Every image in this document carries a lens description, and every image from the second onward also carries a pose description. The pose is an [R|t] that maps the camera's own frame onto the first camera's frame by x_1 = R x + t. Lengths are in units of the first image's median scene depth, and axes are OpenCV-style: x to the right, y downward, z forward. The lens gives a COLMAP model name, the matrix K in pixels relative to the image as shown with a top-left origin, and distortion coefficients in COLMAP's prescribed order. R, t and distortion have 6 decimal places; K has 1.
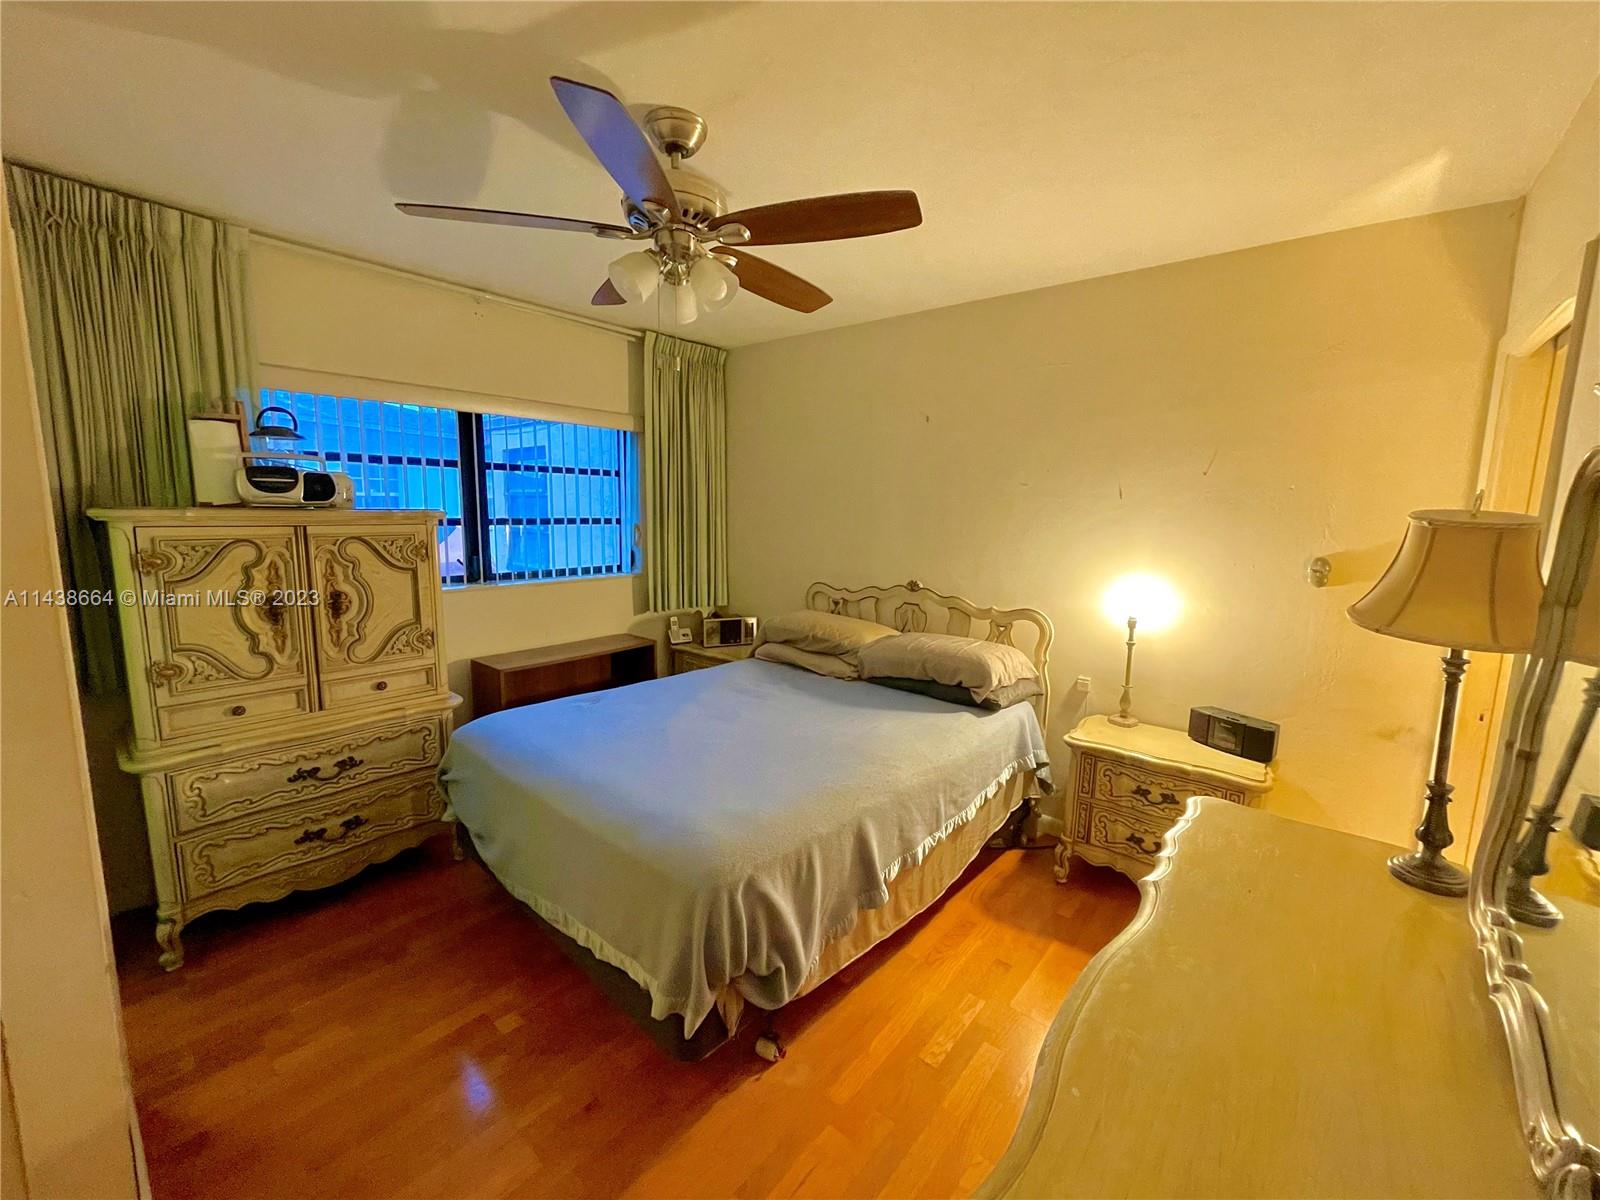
lens RADIAL K [[646.2, 0, 799.4], [0, 646.2, 599.4], [0, 0, 1]] dist [-0.004312, 0.000249]
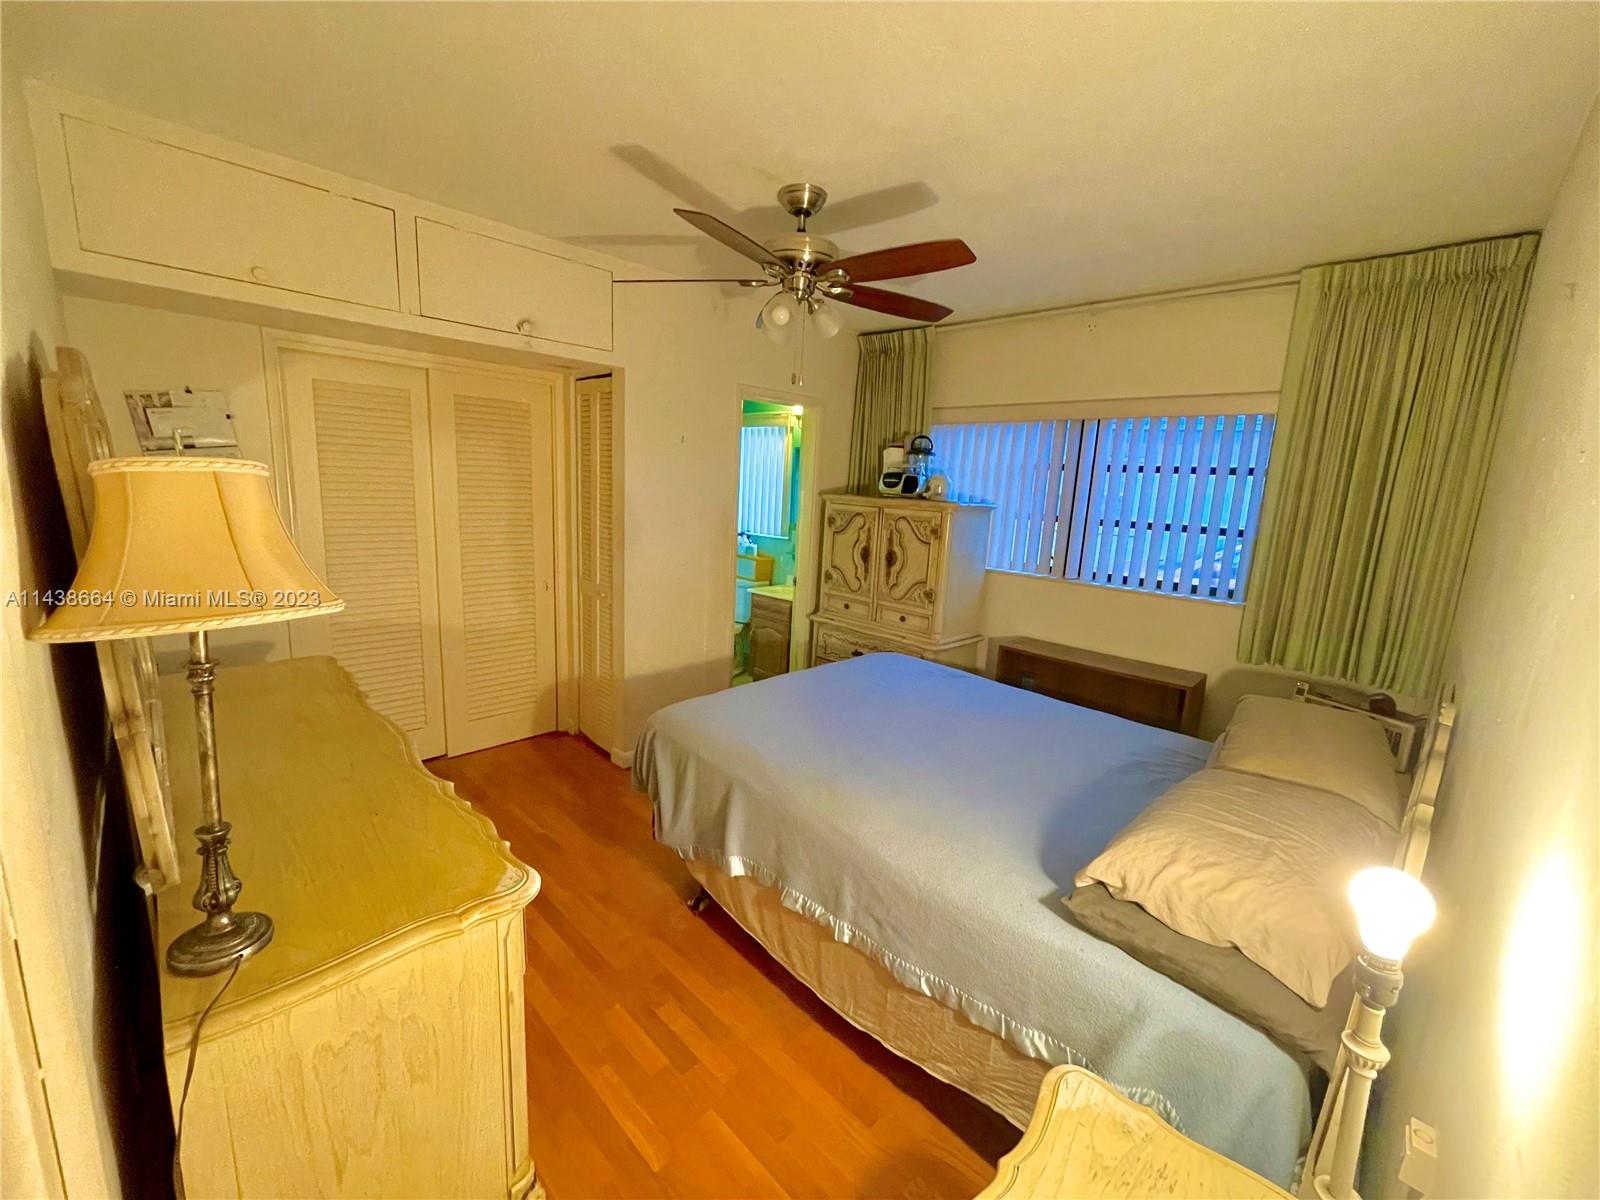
lens RADIAL K [[646.2, 0, 800.3], [0, 646.2, 595.3], [0, 0, 1]] dist [-0.004312, 0.000249]
pose [[-0.061017, 0.160576, -0.985136, 0.896016], [-0.190026, 0.967055, 0.169398, -0.136575], [0.979881, 0.197537, -0.028493, 0.882498]]
